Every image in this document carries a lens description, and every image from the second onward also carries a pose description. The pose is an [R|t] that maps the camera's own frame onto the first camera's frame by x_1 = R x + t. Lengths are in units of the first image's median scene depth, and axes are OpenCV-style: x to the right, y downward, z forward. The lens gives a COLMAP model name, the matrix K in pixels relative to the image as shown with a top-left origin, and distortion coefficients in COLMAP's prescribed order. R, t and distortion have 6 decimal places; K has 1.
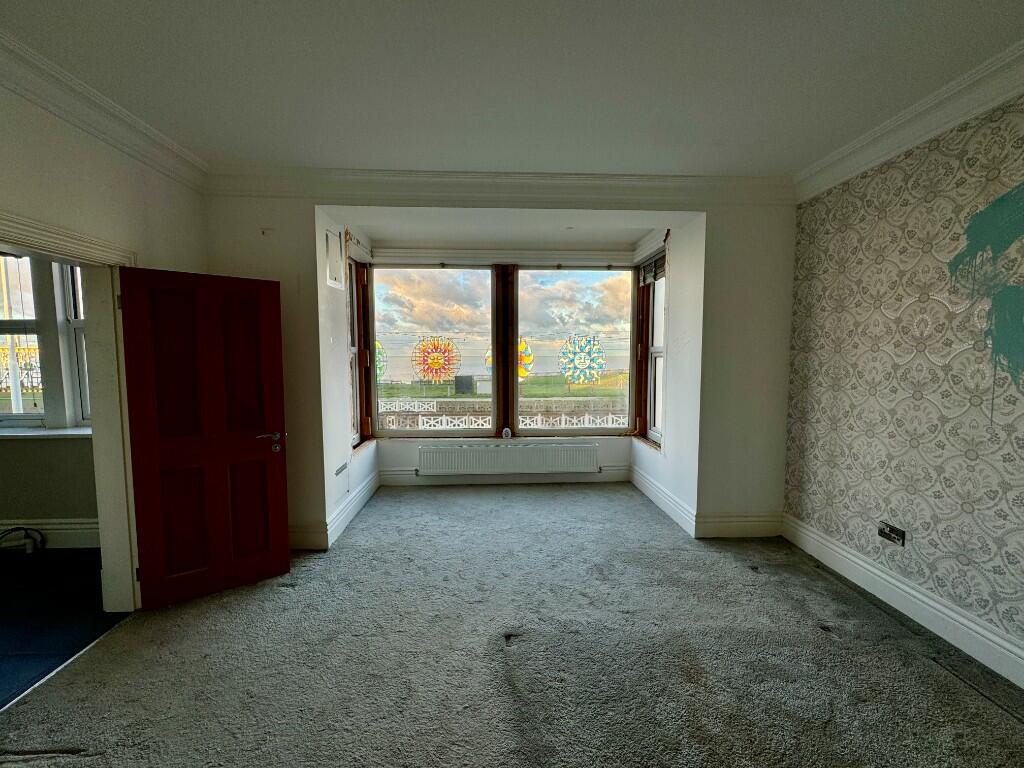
lens RADIAL K [[406.6, 0, 507.6], [0, 406.6, 390.6], [0, 0, 1]] dist [-0.001228, 0.000038]
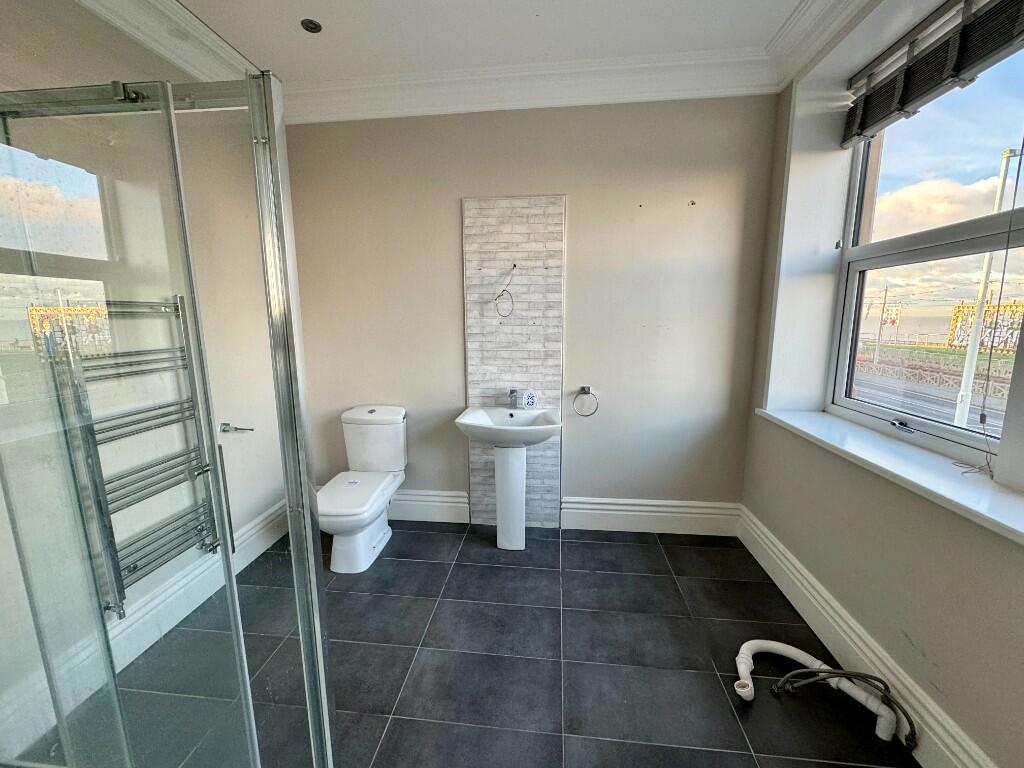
lens RADIAL K [[406.6, 0, 508.0], [0, 406.6, 383.1], [0, 0, 1]] dist [-0.001228, 0.000038]
pose [[-0.165262, 0.158069, -0.973500, -0.202766], [-0.076284, 0.982067, 0.172410, -0.009243], [0.983295, 0.102755, -0.150240, 0.171968]]
